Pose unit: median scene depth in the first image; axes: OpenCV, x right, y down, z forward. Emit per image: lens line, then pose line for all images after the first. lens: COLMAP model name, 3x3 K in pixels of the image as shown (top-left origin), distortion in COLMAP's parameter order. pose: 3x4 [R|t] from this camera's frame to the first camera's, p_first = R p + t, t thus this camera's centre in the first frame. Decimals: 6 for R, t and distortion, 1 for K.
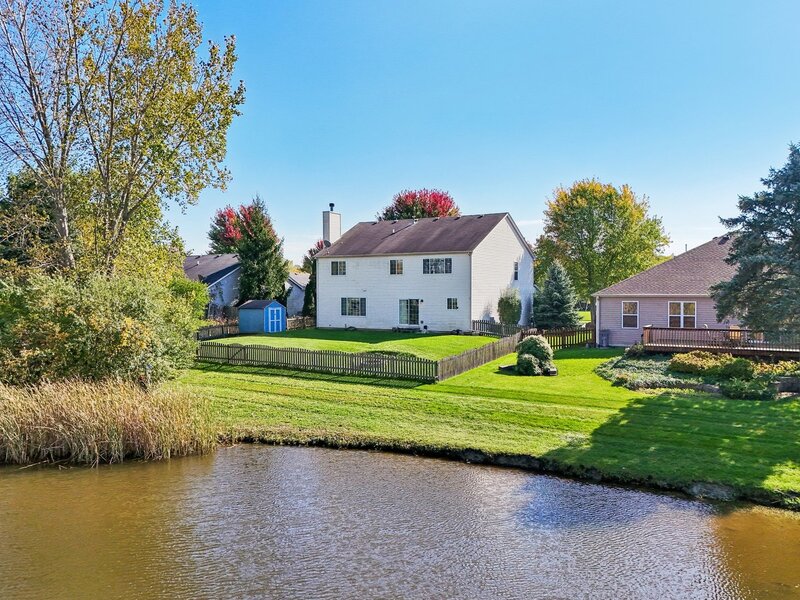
lens RADIAL K [[631.2, 0, 400.0], [0, 631.2, 300.0], [0, 0, 1]] dist [0.001622, -0.000234]
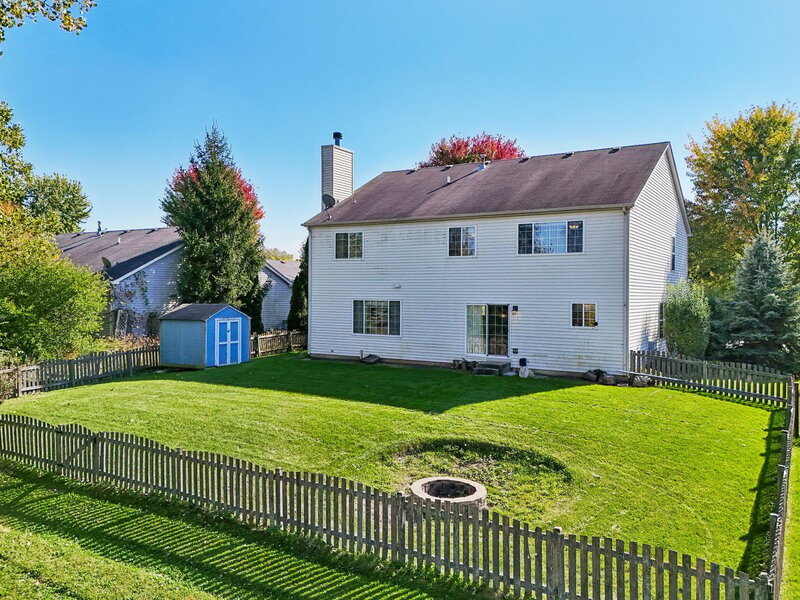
lens RADIAL K [[631.2, 0, 400.0], [0, 631.2, 300.0], [0, 0, 1]] dist [0.001622, -0.000234]
pose [[0.999899, 0.007554, -0.012000, -0.046671], [-0.007518, 0.999967, 0.003109, -0.005775], [0.012023, -0.003019, 0.999923, 0.459782]]
